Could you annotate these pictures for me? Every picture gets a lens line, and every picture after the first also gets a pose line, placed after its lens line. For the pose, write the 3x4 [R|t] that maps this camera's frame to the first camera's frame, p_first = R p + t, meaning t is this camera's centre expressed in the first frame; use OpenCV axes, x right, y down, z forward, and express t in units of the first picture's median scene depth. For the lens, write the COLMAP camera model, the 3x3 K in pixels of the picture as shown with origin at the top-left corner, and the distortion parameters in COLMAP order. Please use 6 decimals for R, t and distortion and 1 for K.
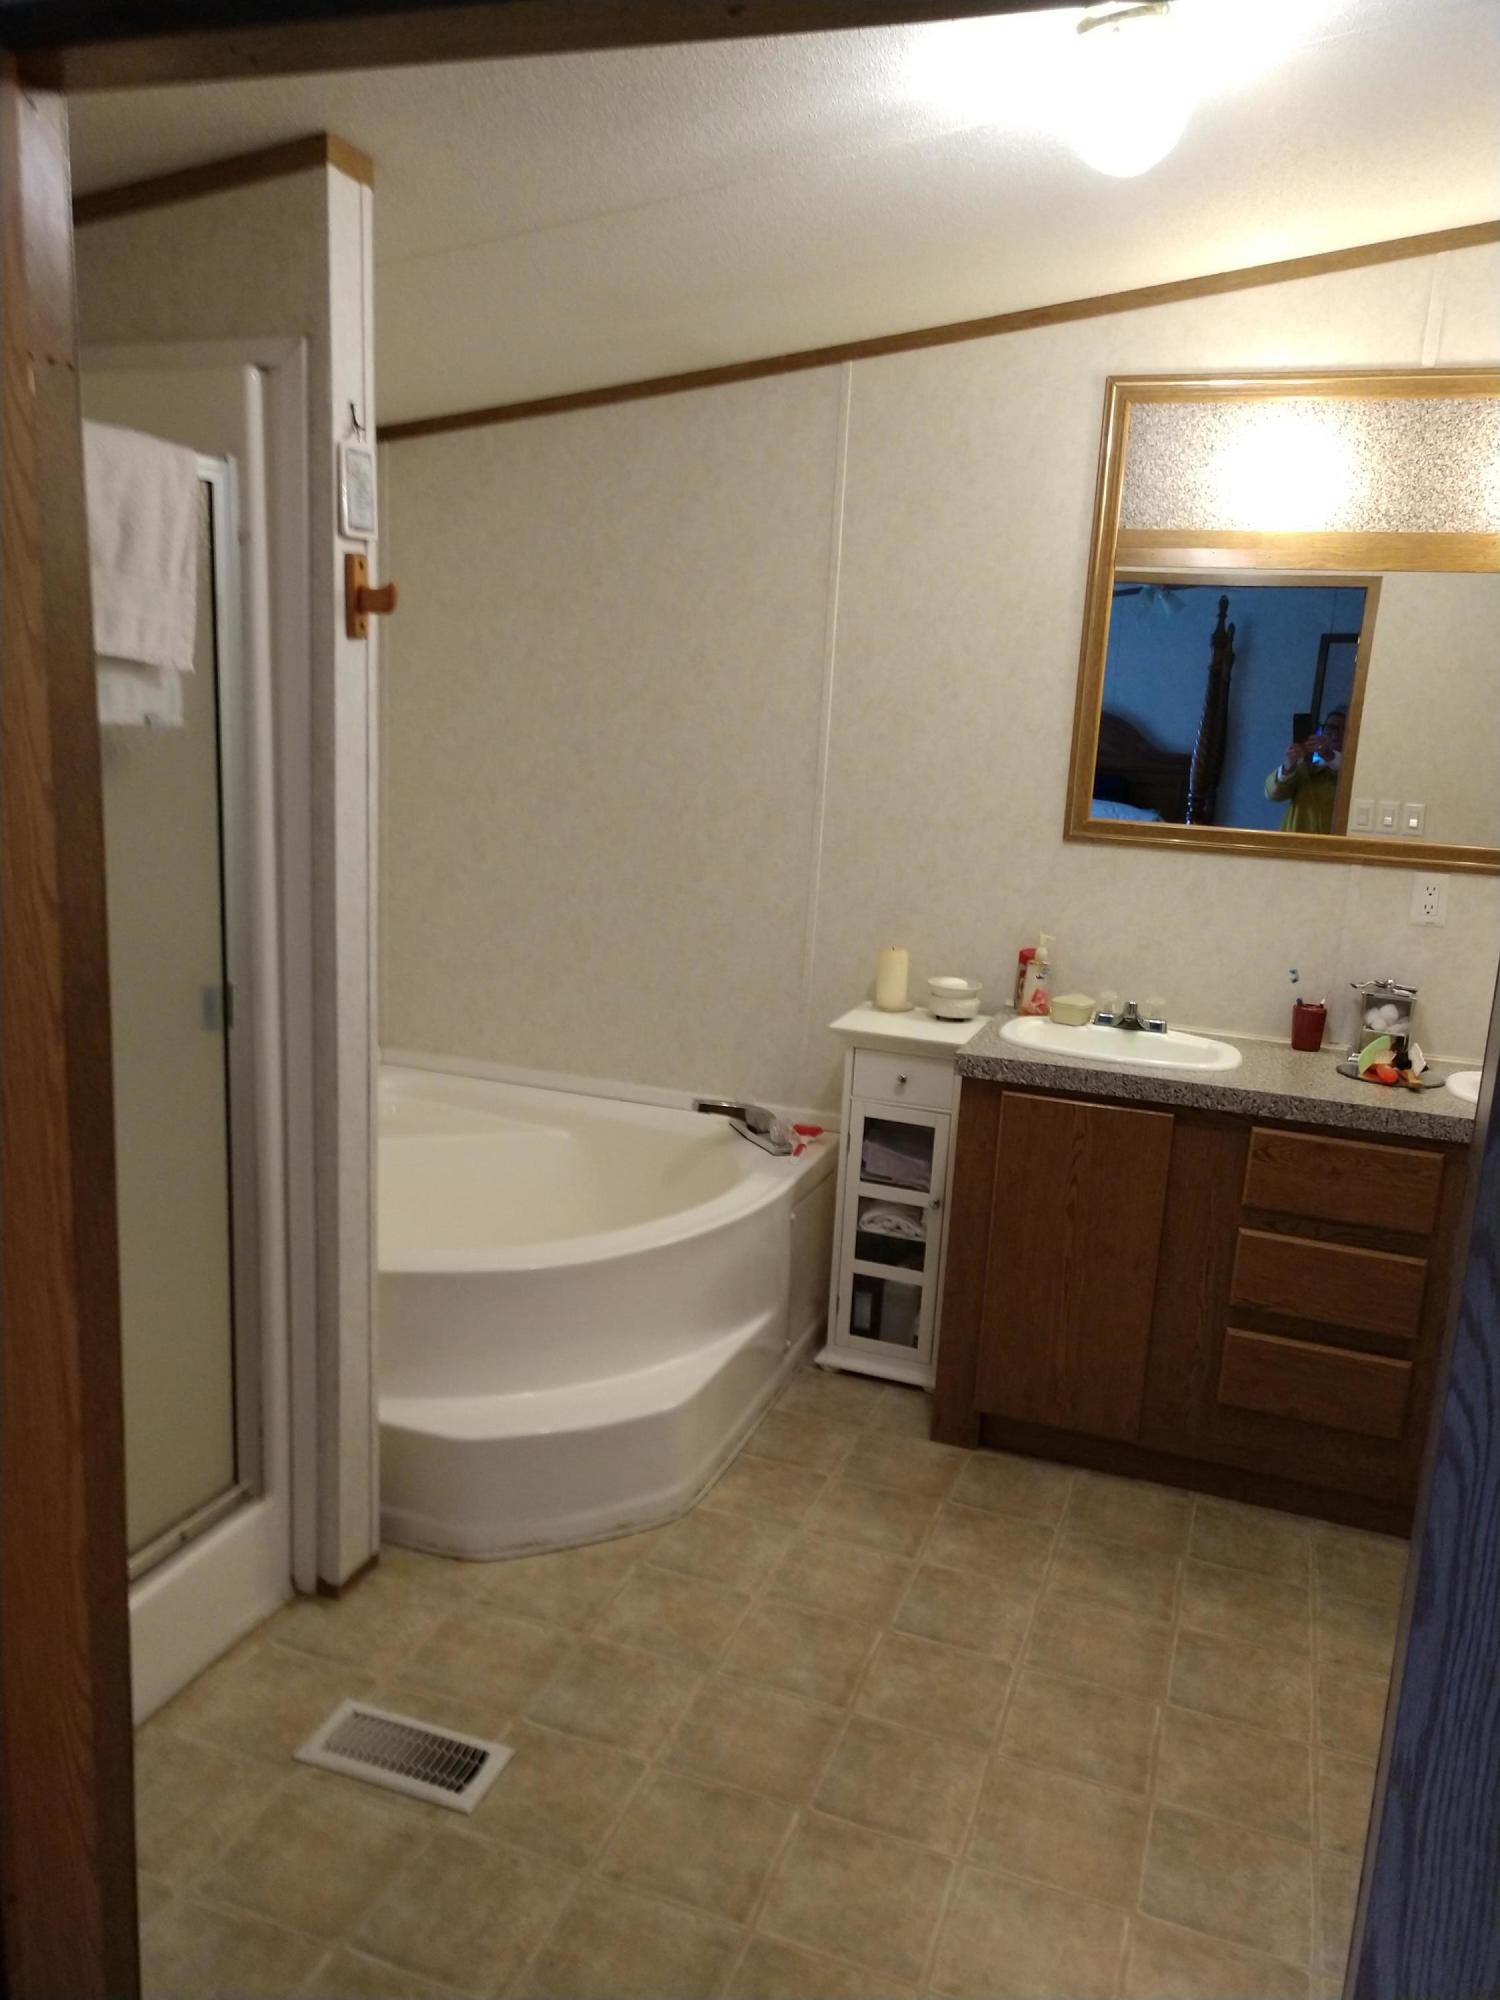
lens RADIAL K [[1486.1, 0, 756.0], [0, 1486.1, 1002.9], [0, 0, 1]] dist [0.000701, -0.001548]
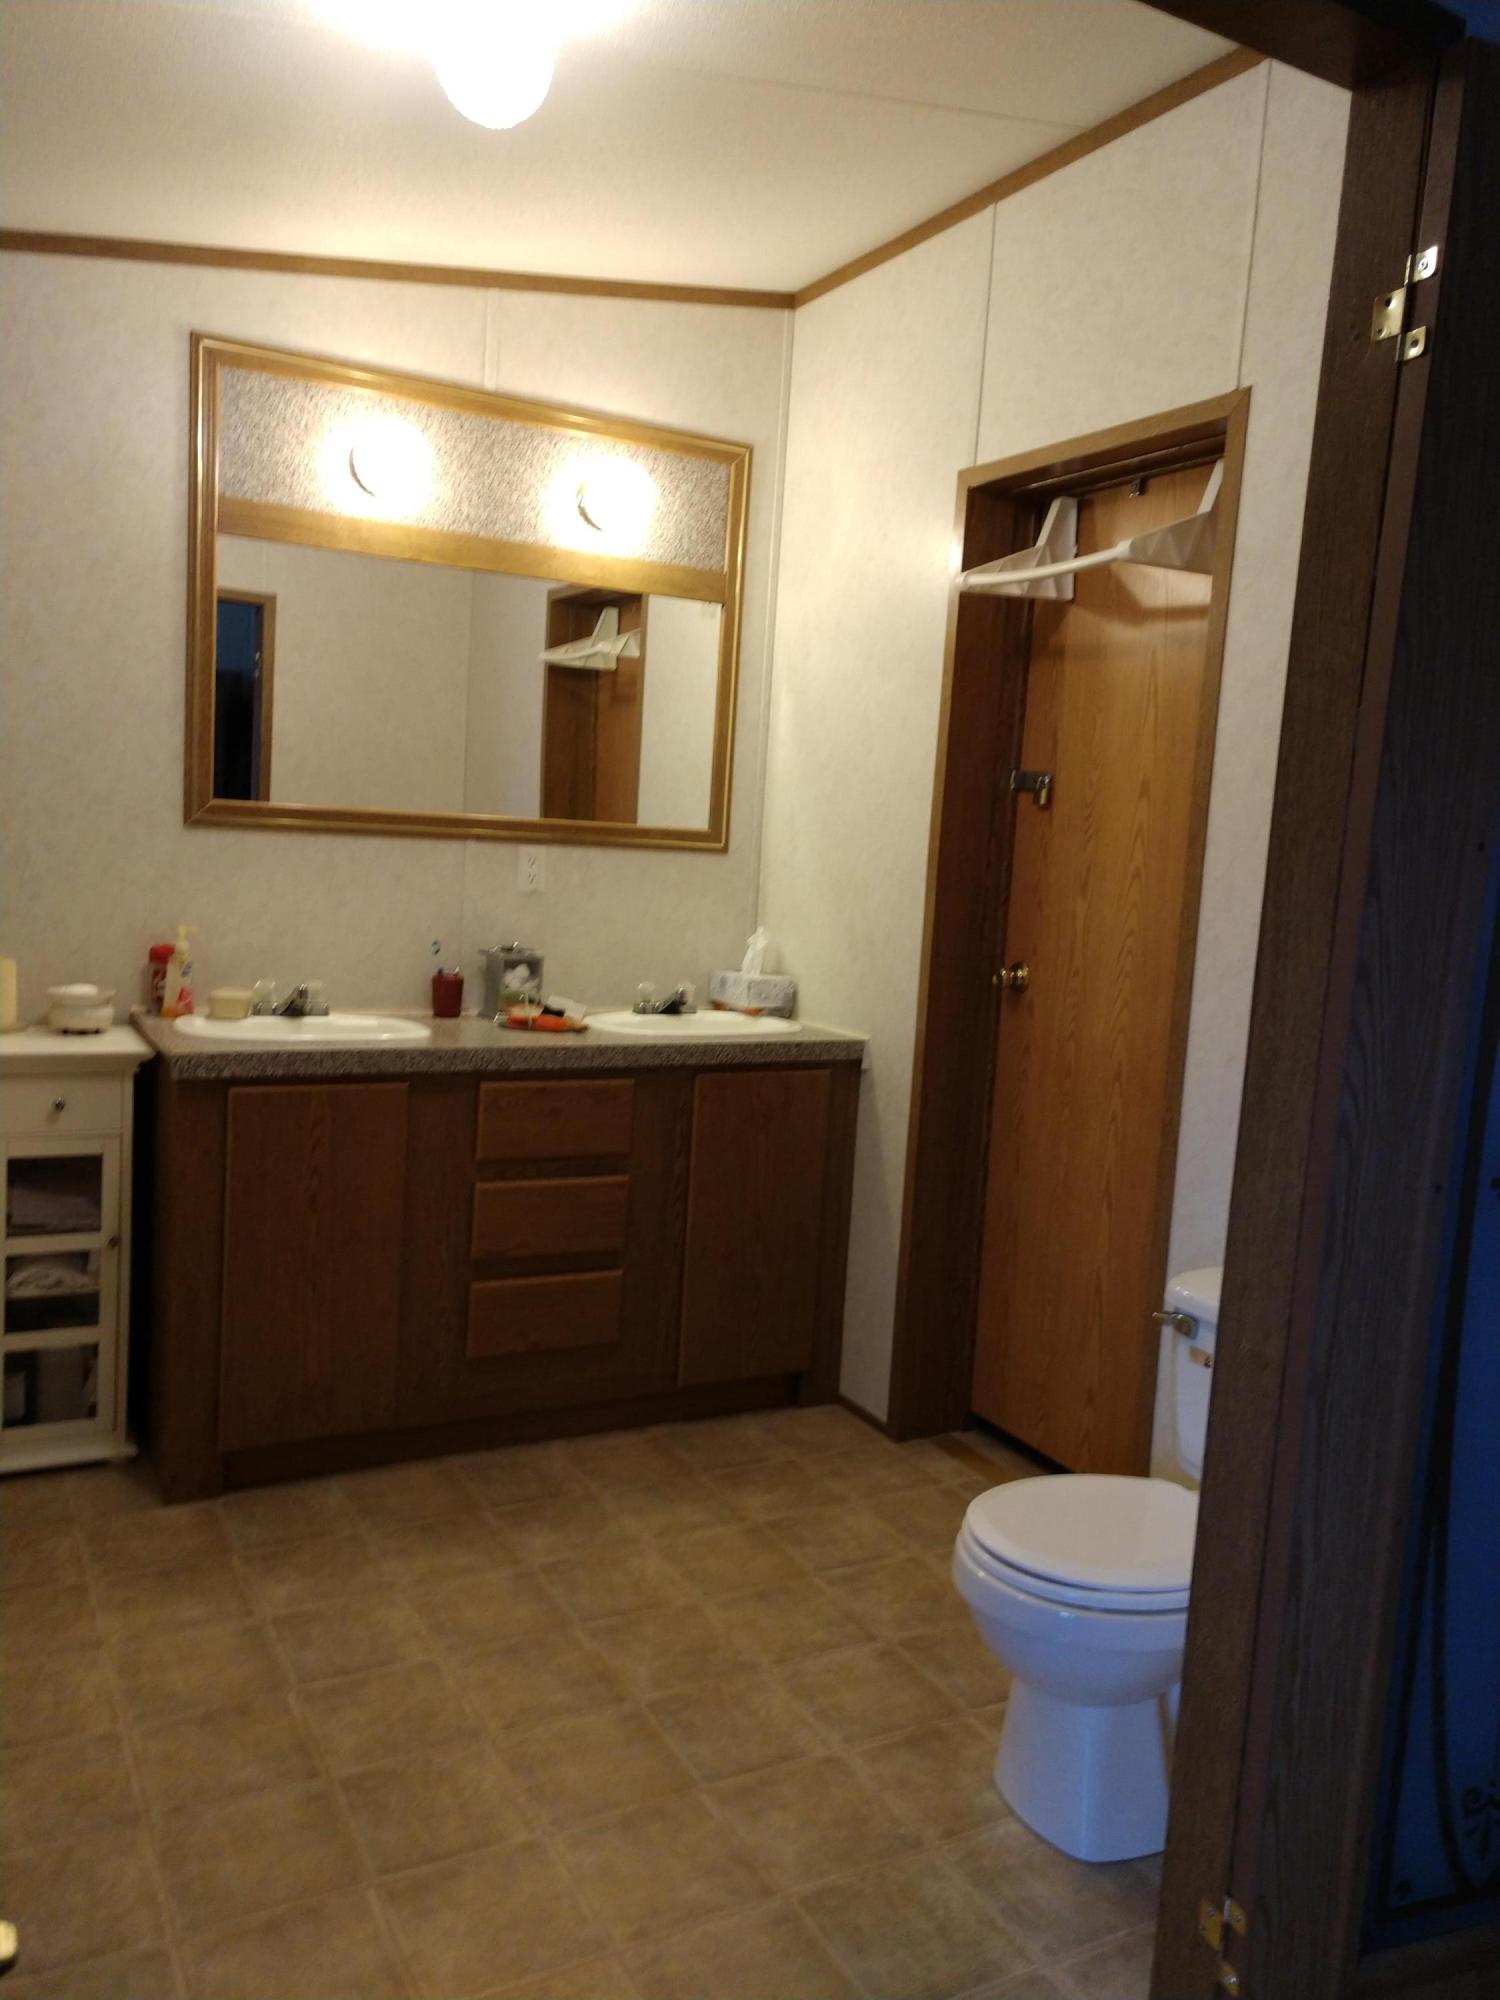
lens RADIAL K [[1486.1, 0, 755.6], [0, 1486.1, 1005.0], [0, 0, 1]] dist [0.000701, -0.001548]
pose [[0.657252, -0.101133, 0.746855, -0.288294], [0.124445, 0.991916, 0.024803, 0.025122], [-0.743326, 0.076641, 0.664524, 0.145764]]
